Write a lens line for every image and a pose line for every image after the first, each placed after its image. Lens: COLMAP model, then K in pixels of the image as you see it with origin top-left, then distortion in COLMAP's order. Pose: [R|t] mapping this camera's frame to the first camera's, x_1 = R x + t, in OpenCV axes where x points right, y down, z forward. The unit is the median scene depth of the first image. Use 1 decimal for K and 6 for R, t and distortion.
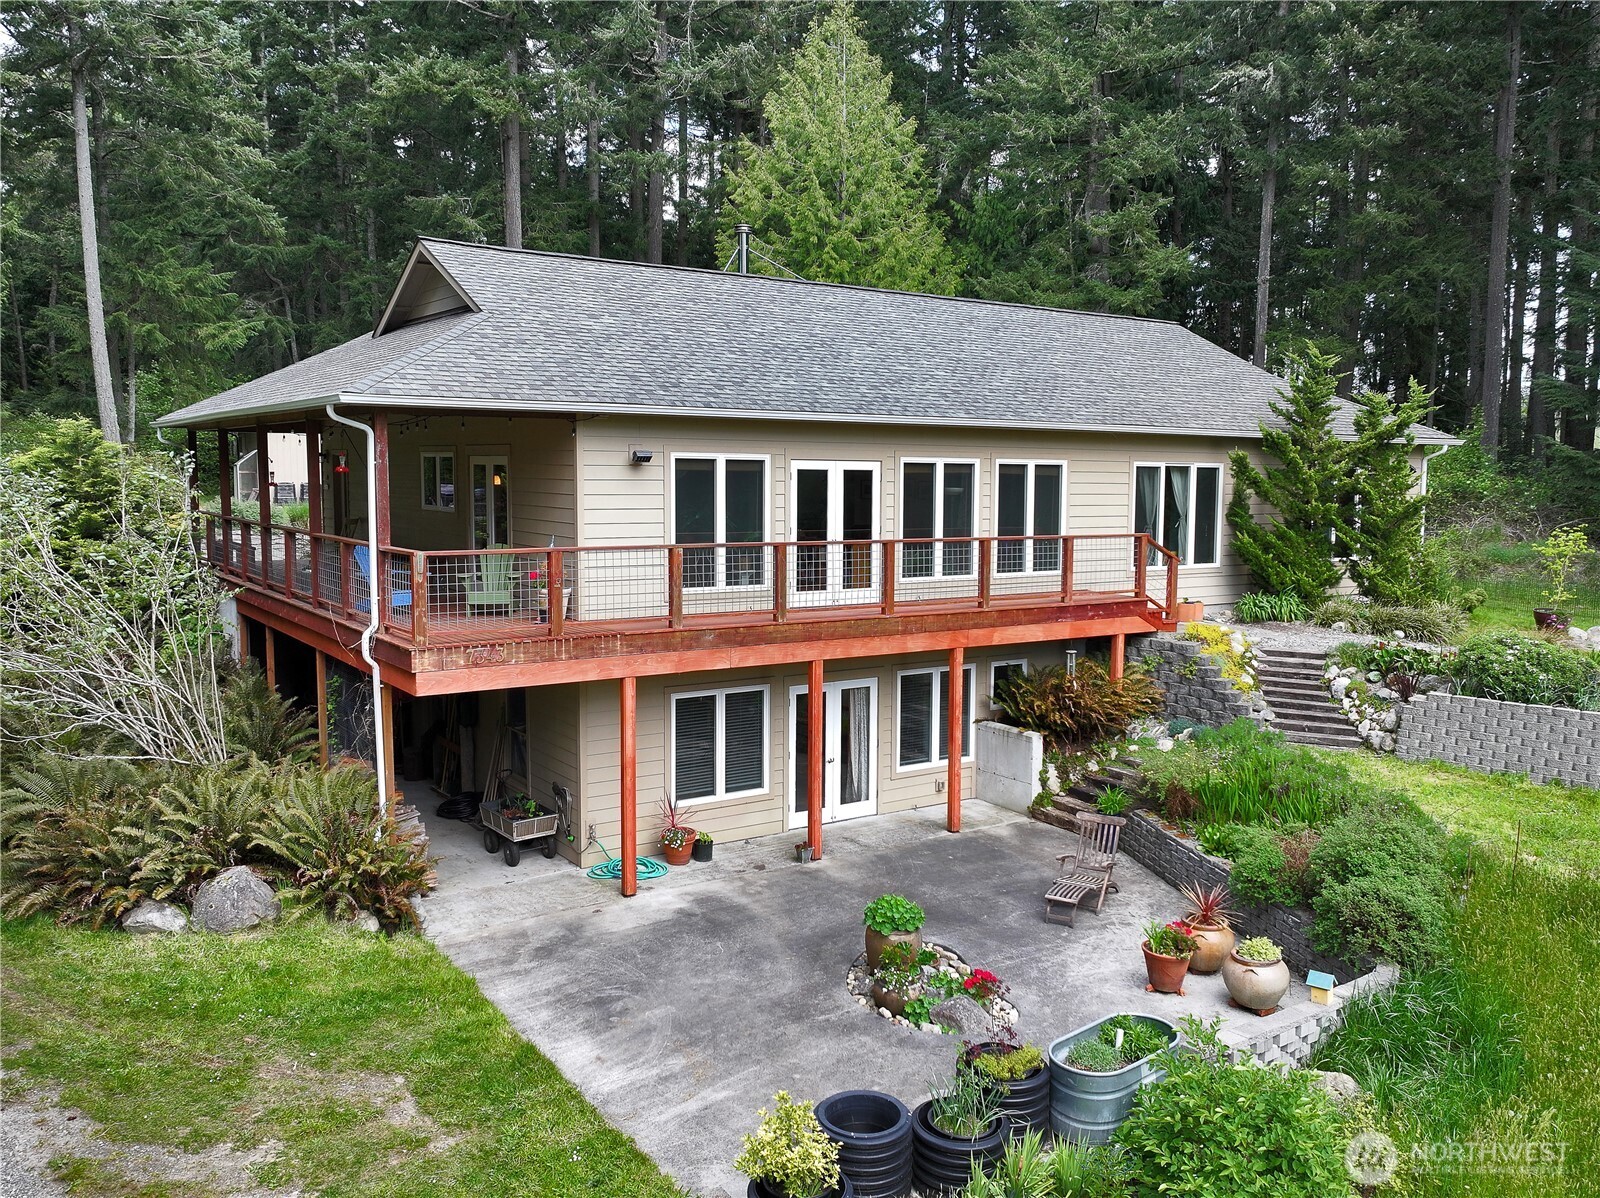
lens RADIAL K [[1299.1, 0, 800.0], [0, 1299.1, 599.0], [0, 0, 1]] dist [-0.001277, -0.000981]
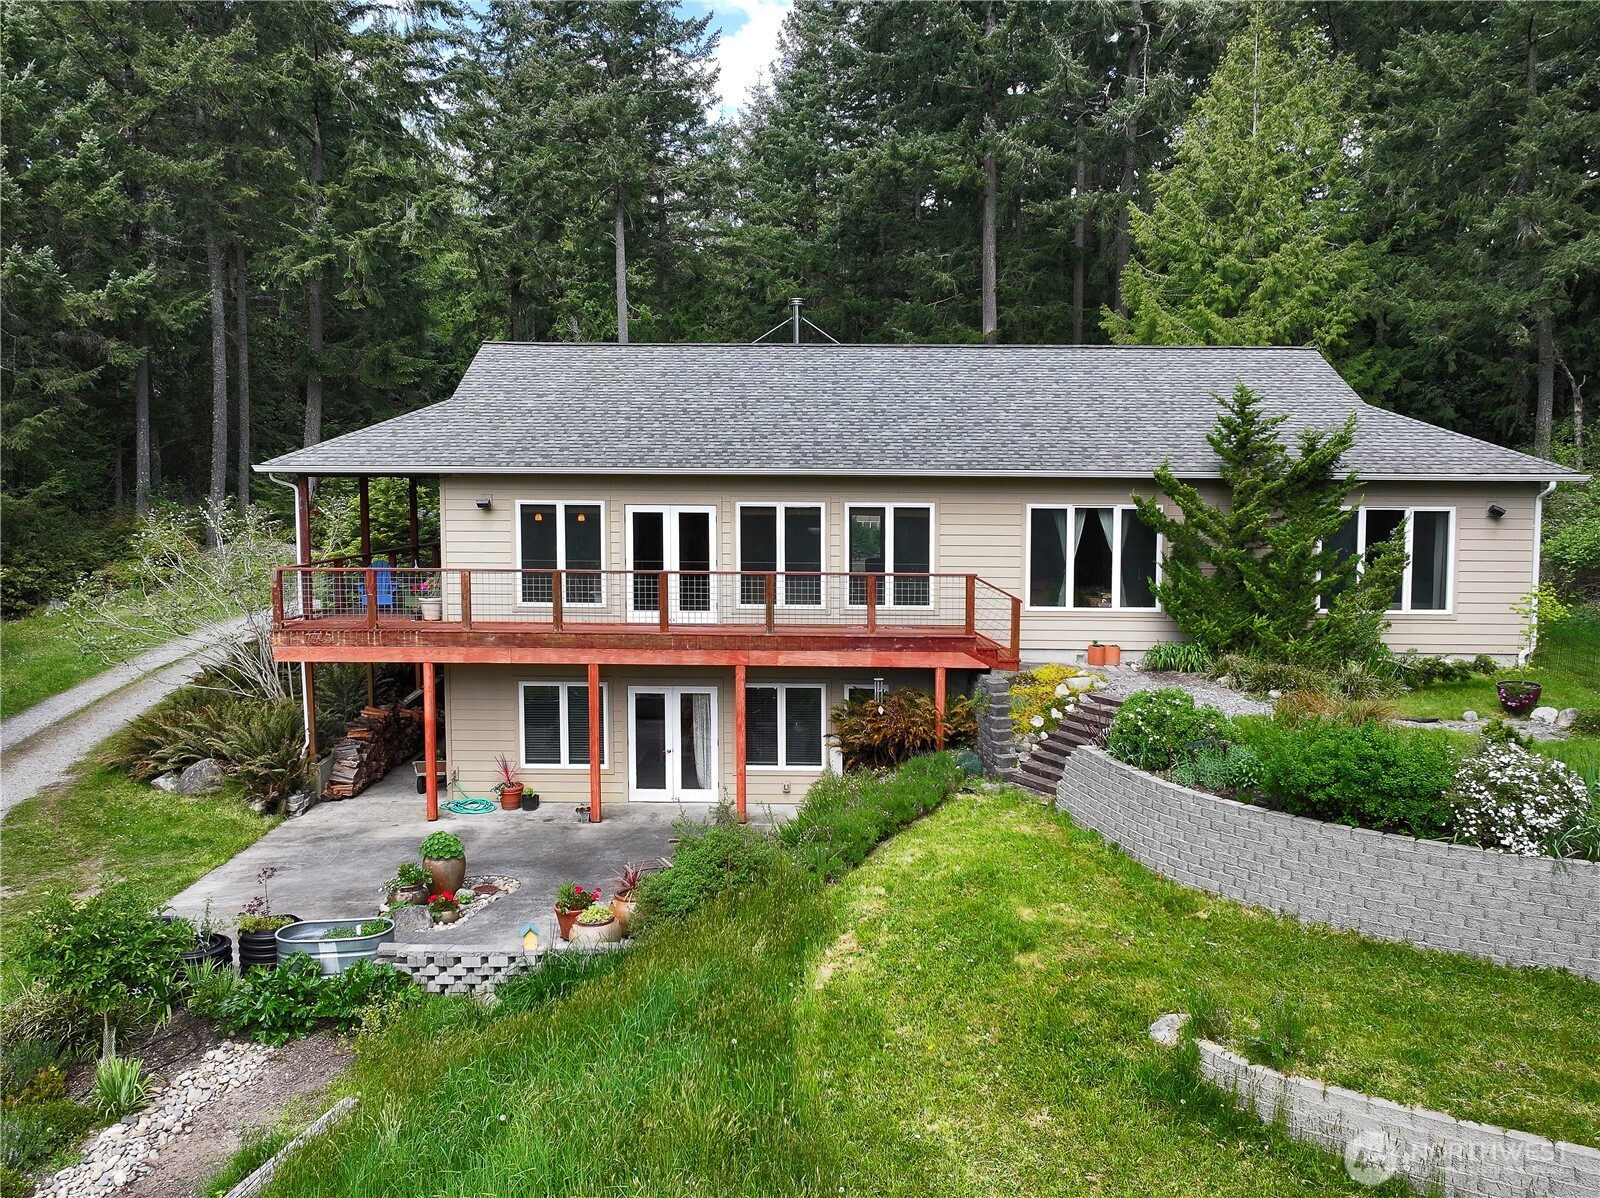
lens RADIAL K [[1312.8, 0, 800.0], [0, 1312.8, 599.0], [0, 0, 1]] dist [0.005251, 0.001471]
pose [[0.818626, 0.048165, -0.572303, 0.841138], [-0.054820, 0.998480, 0.005617, -0.031944], [0.571704, 0.026775, 0.820023, 0.058022]]
